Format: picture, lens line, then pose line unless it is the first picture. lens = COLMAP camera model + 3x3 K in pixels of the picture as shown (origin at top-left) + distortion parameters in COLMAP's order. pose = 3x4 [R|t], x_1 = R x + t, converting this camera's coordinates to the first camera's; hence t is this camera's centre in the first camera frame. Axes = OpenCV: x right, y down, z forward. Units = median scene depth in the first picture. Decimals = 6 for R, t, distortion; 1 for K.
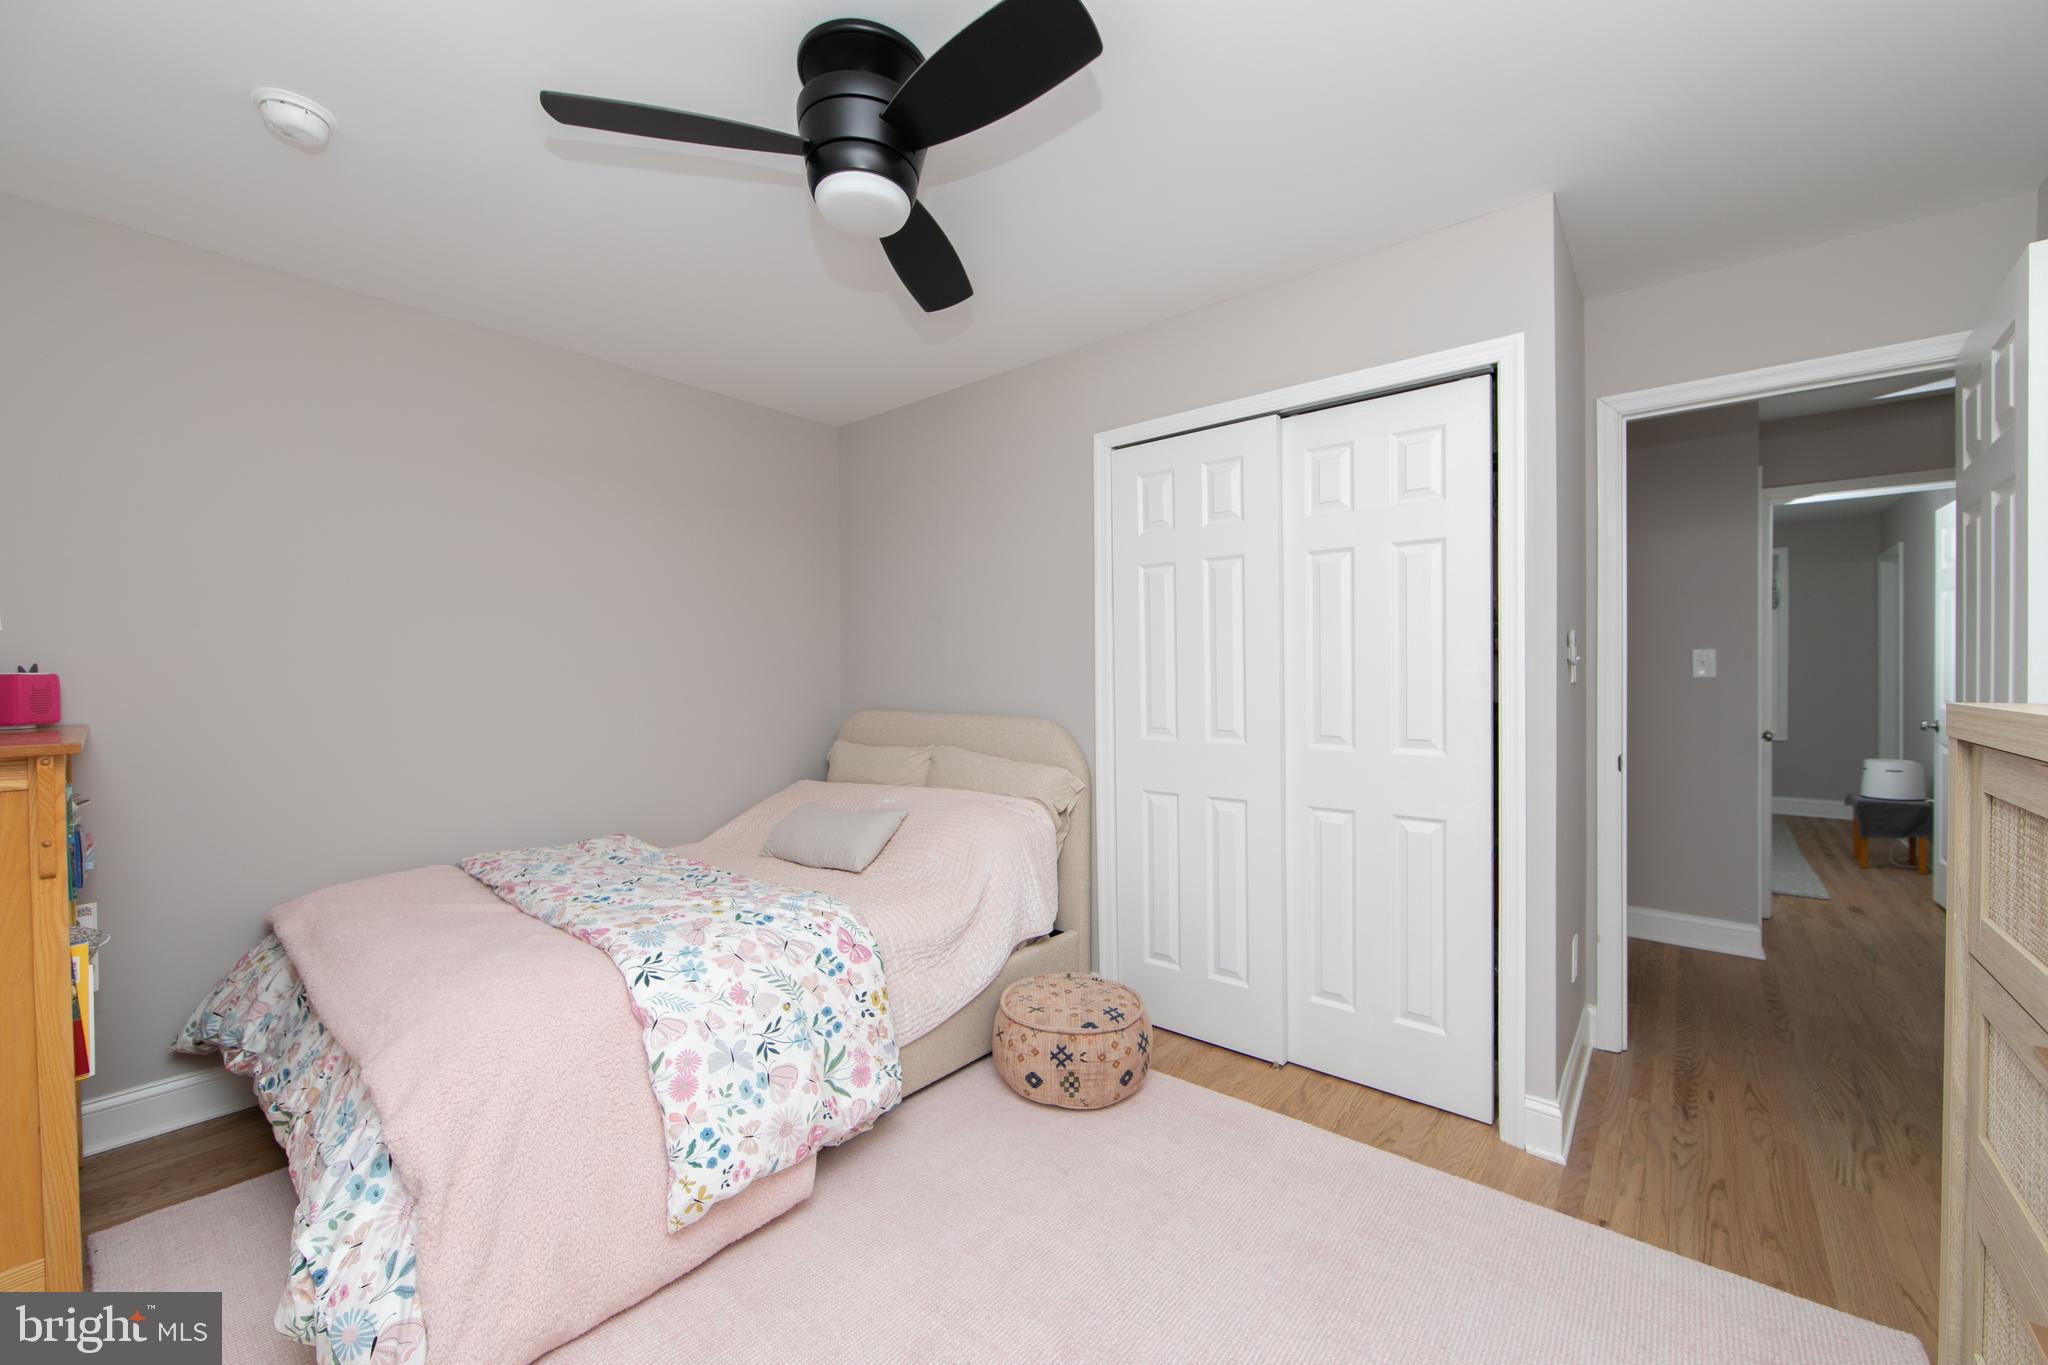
lens RADIAL K [[808.9, 0, 1024.0], [0, 808.9, 682.5], [0, 0, 1]] dist [-0.015574, 0.000185]
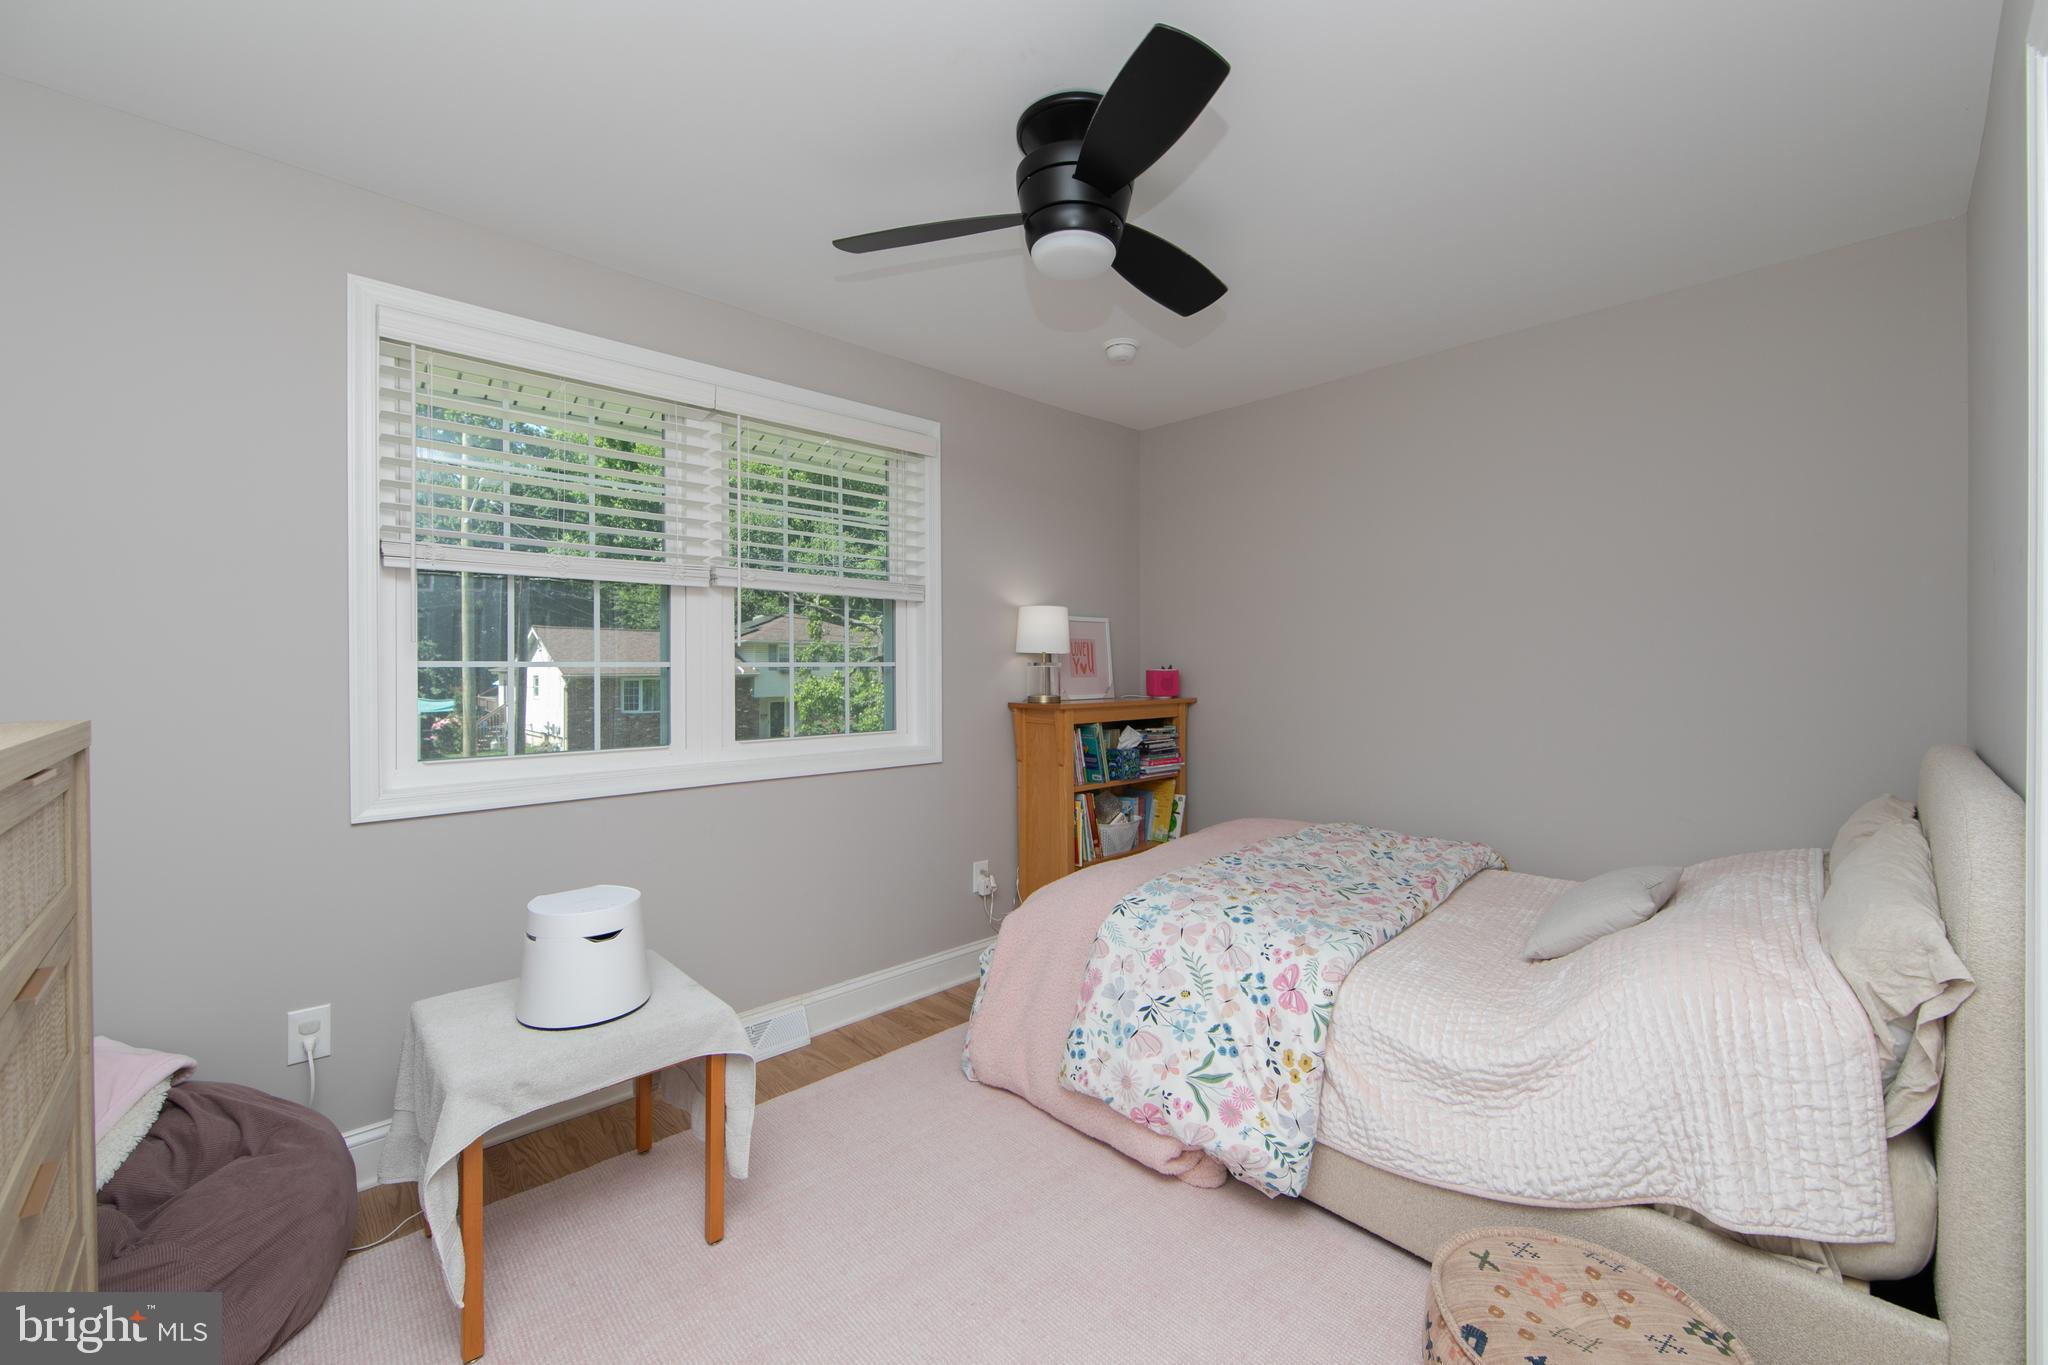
lens RADIAL K [[808.9, 0, 1024.0], [0, 808.9, 682.5], [0, 0, 1]] dist [-0.015574, 0.000185]
pose [[-0.128207, 0.004415, -0.991738, 0.778646], [-0.019507, 0.999785, 0.006973, -0.007907], [0.991556, 0.020240, -0.128093, 0.920105]]
